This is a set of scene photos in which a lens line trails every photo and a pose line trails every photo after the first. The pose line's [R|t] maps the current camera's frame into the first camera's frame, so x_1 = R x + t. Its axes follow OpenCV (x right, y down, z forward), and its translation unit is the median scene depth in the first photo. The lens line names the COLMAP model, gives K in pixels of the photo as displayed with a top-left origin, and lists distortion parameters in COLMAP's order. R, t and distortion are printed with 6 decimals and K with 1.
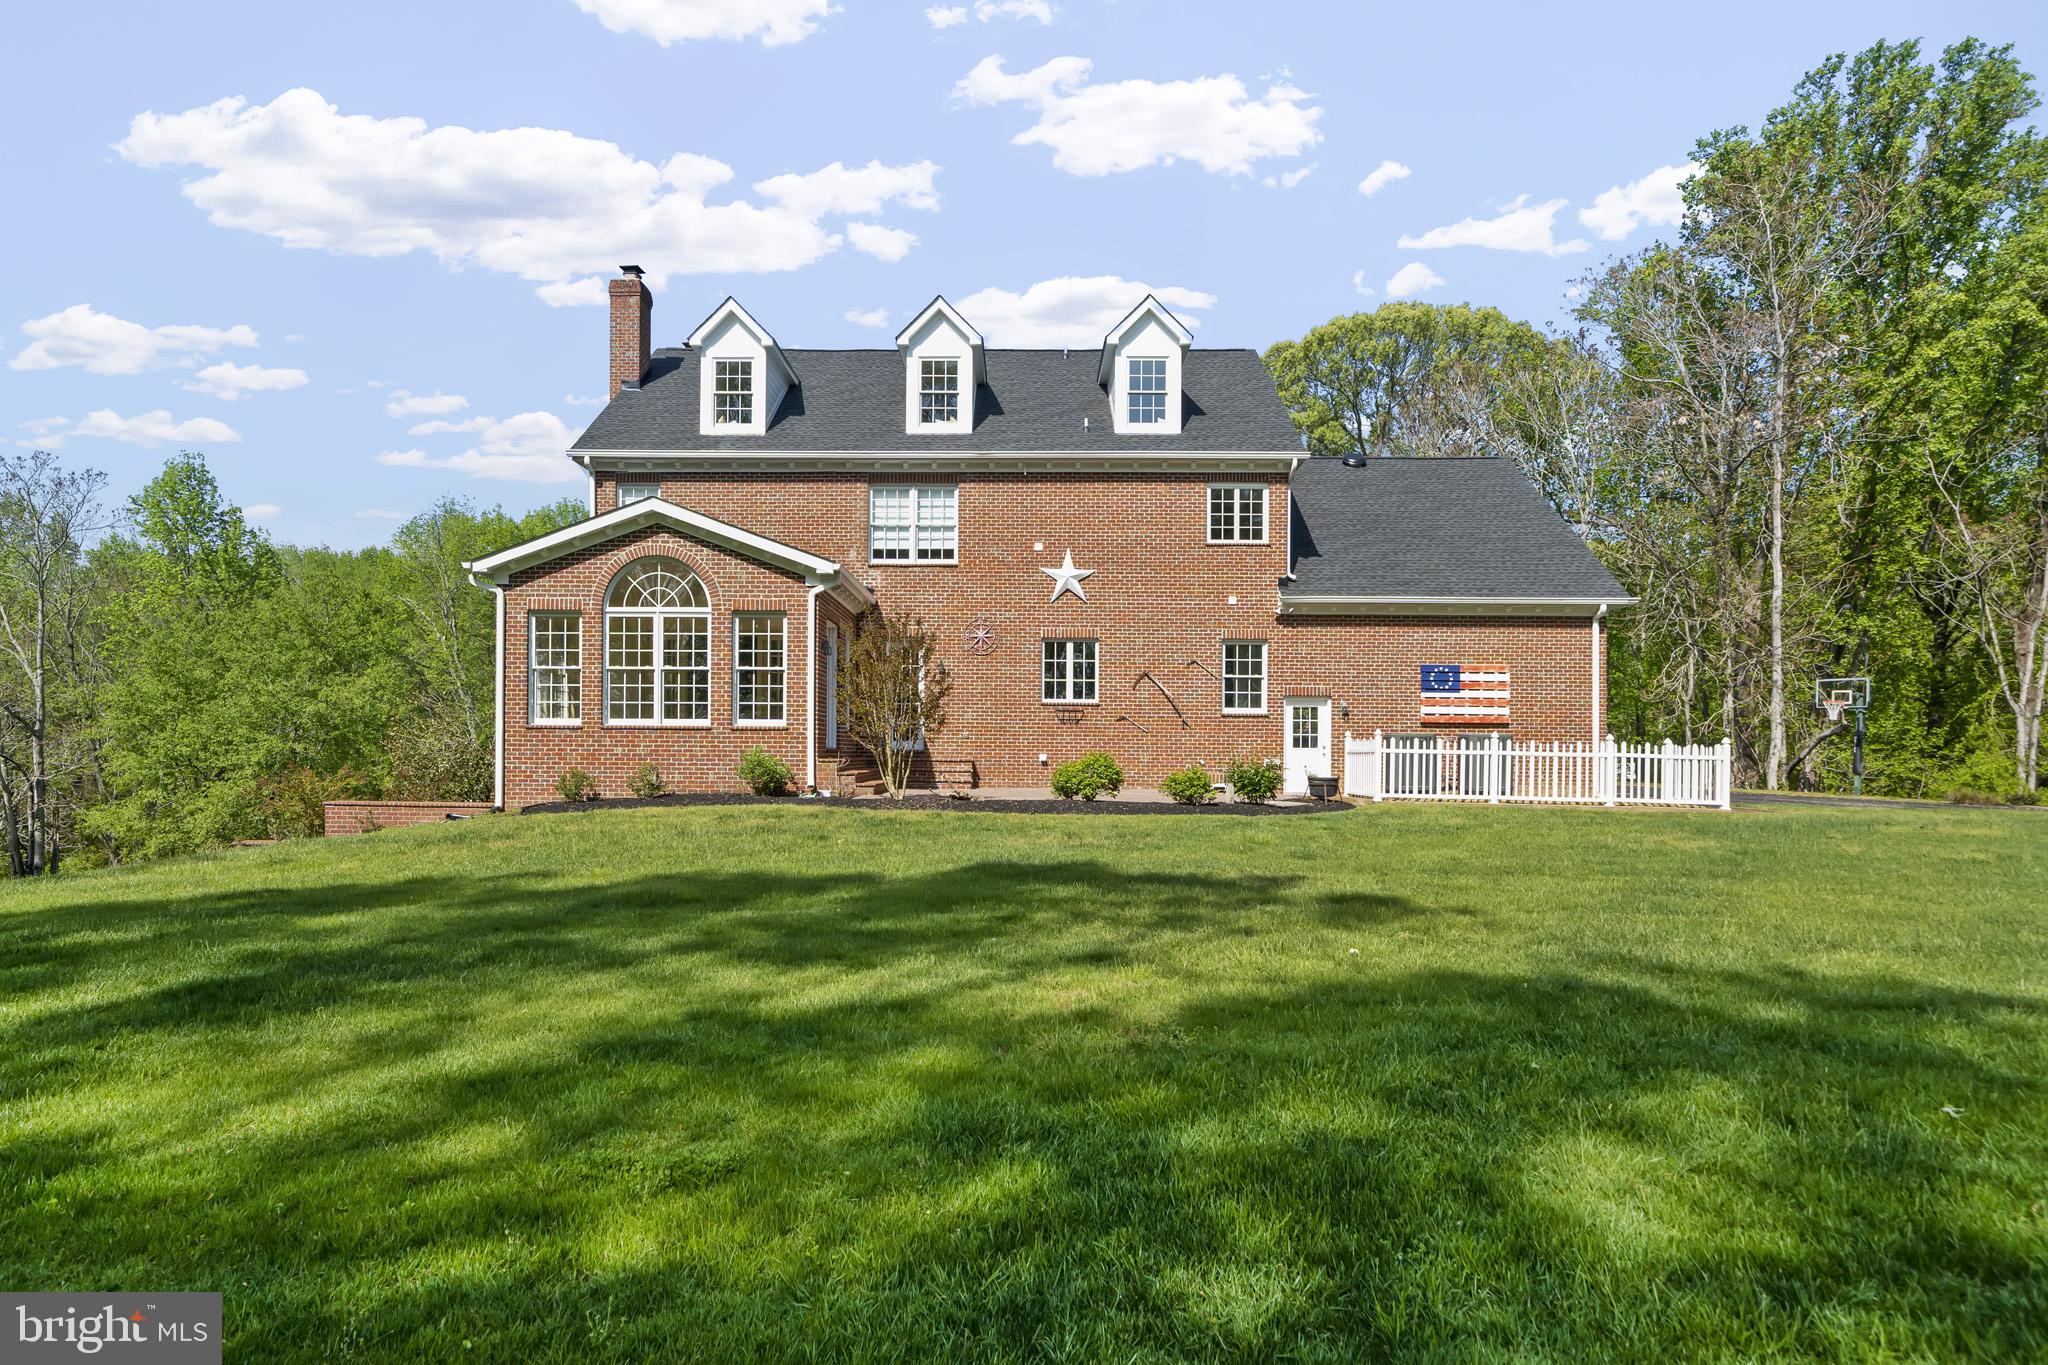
lens RADIAL K [[1107.1, 0, 1021.3], [0, 1107.1, 689.7], [0, 0, 1]] dist [0.001760, 0.000236]
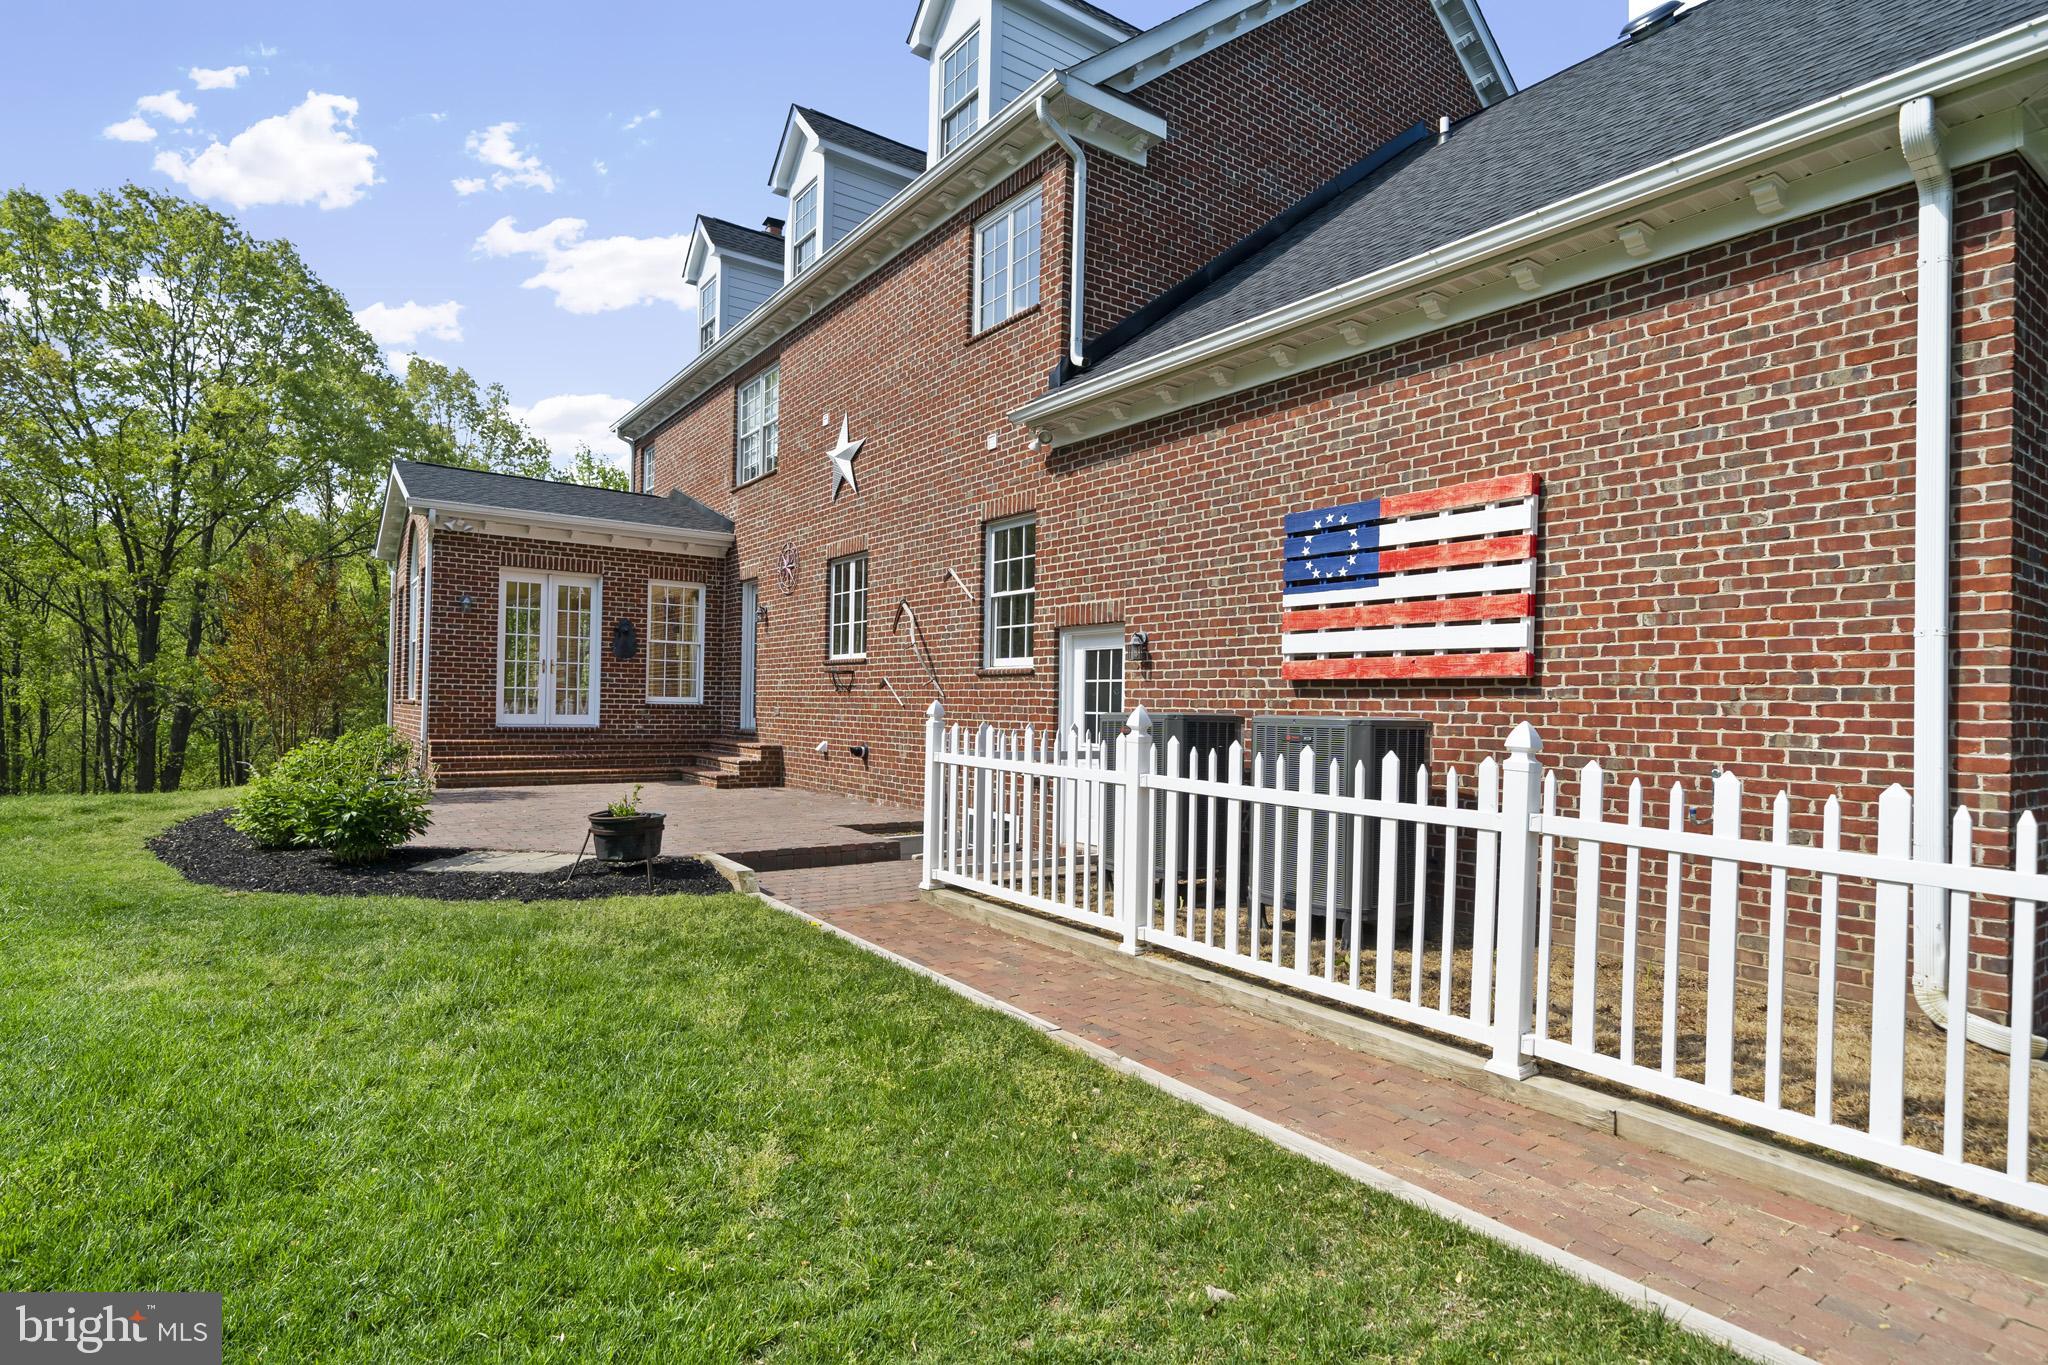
lens RADIAL K [[1030.5, 0, 1023.2], [0, 1030.5, 672.0], [0, 0, 1]] dist [-0.000916, -0.000744]
pose [[0.600450, -0.024694, -0.799281, 0.570207], [0.022818, 0.999645, -0.013742, 0.029413], [0.799337, -0.009987, 0.600800, 0.739517]]
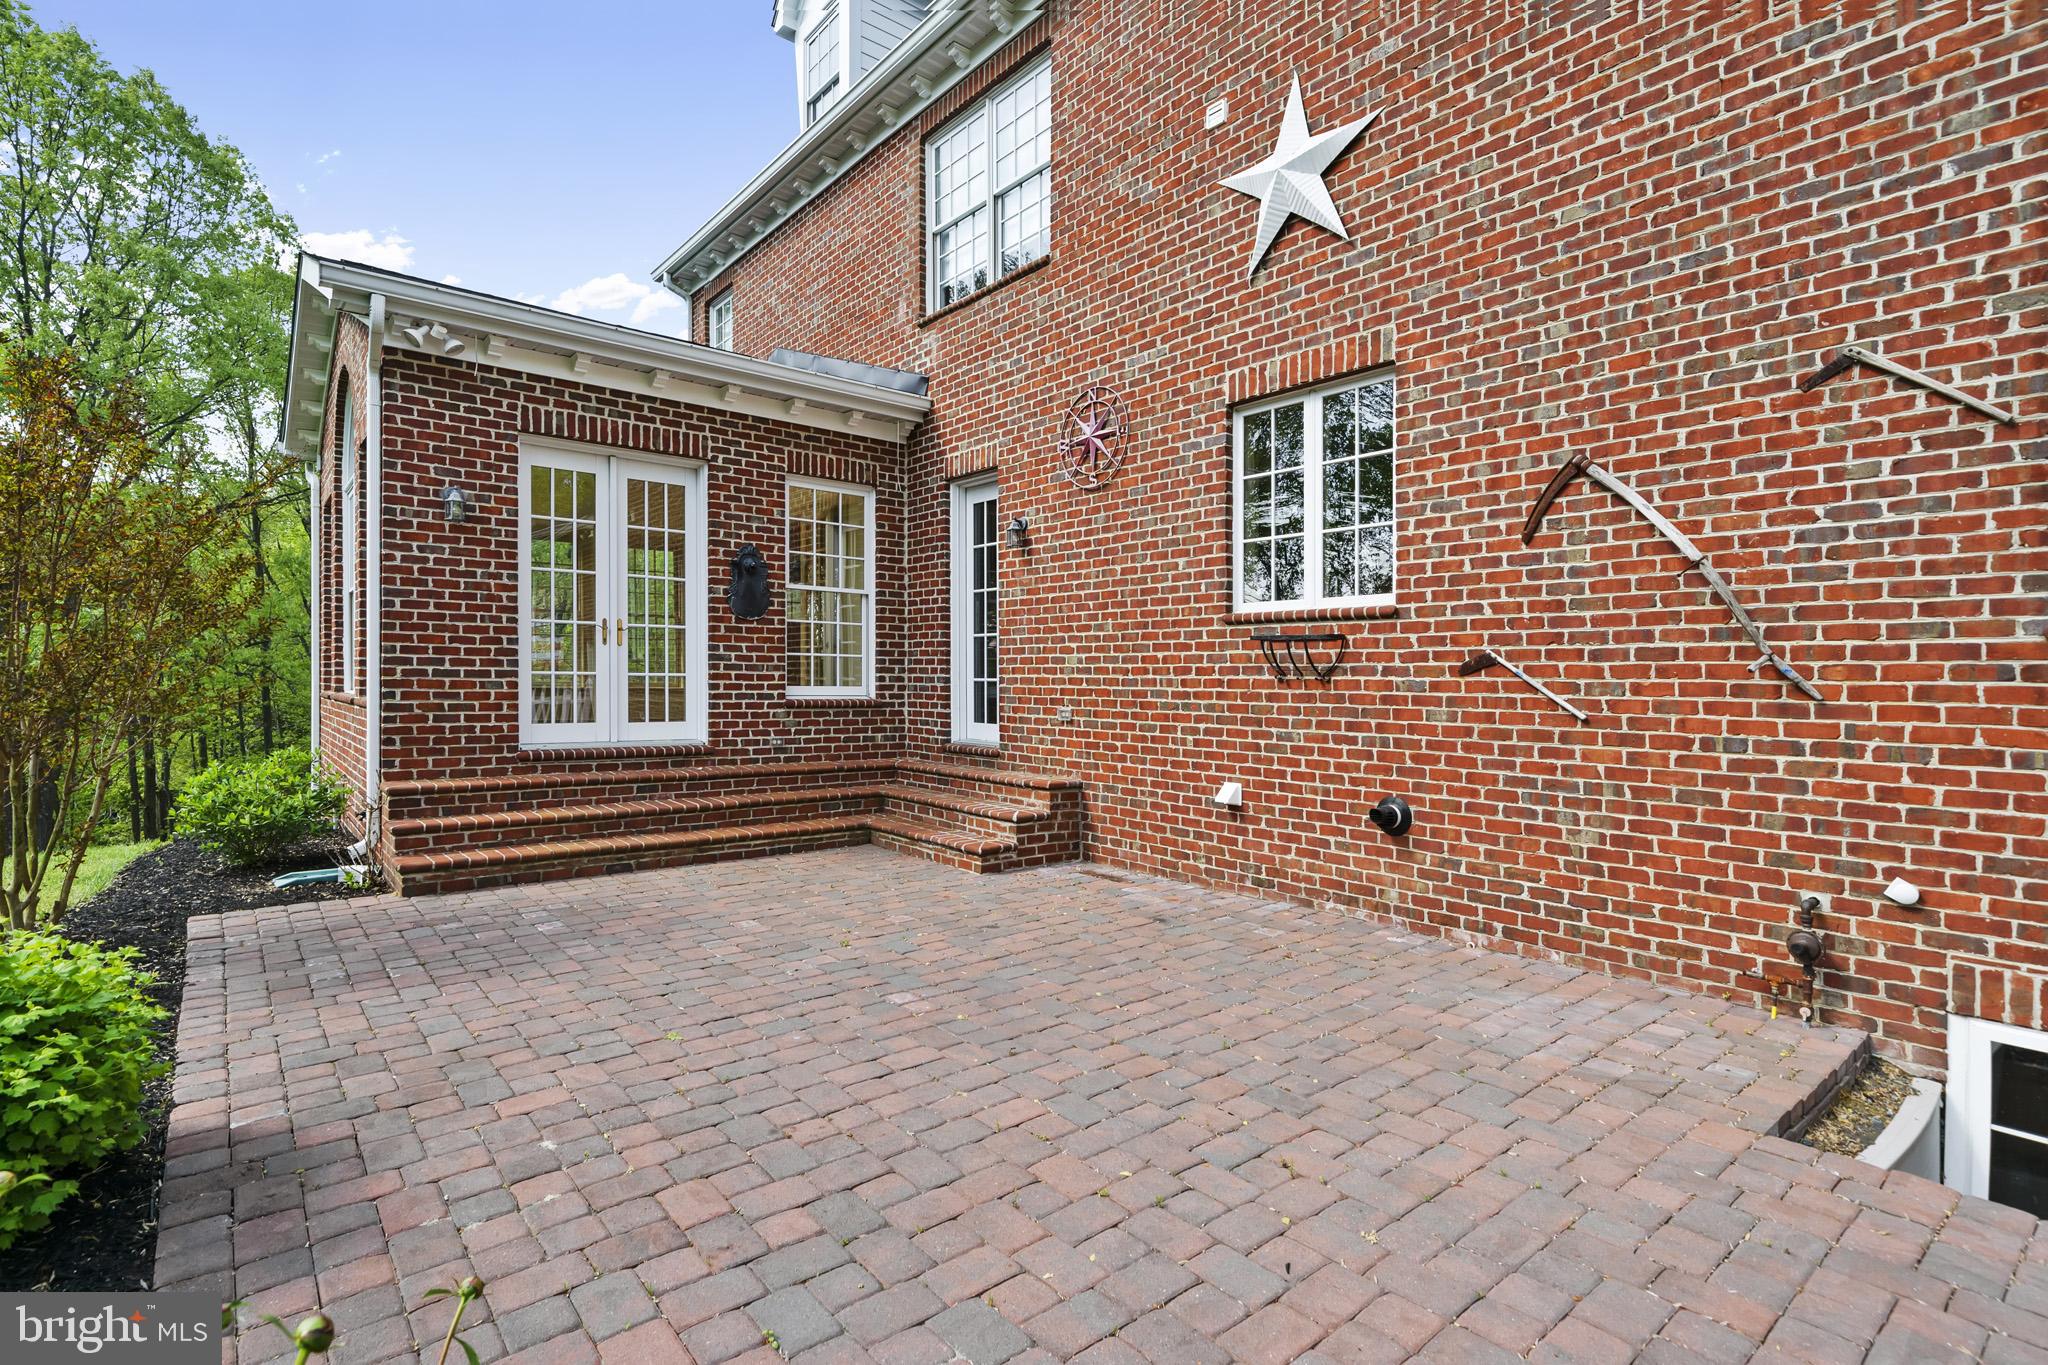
lens RADIAL K [[1000.4, 0, 1030.6], [0, 1000.4, 683.4], [0, 0, 1]] dist [-0.009790, -0.000077]
pose [[0.642885, 0.000256, -0.765963, 0.199365], [0.028498, 0.999300, 0.024253, 0.022739], [0.765432, -0.037421, 0.642427, 0.785041]]
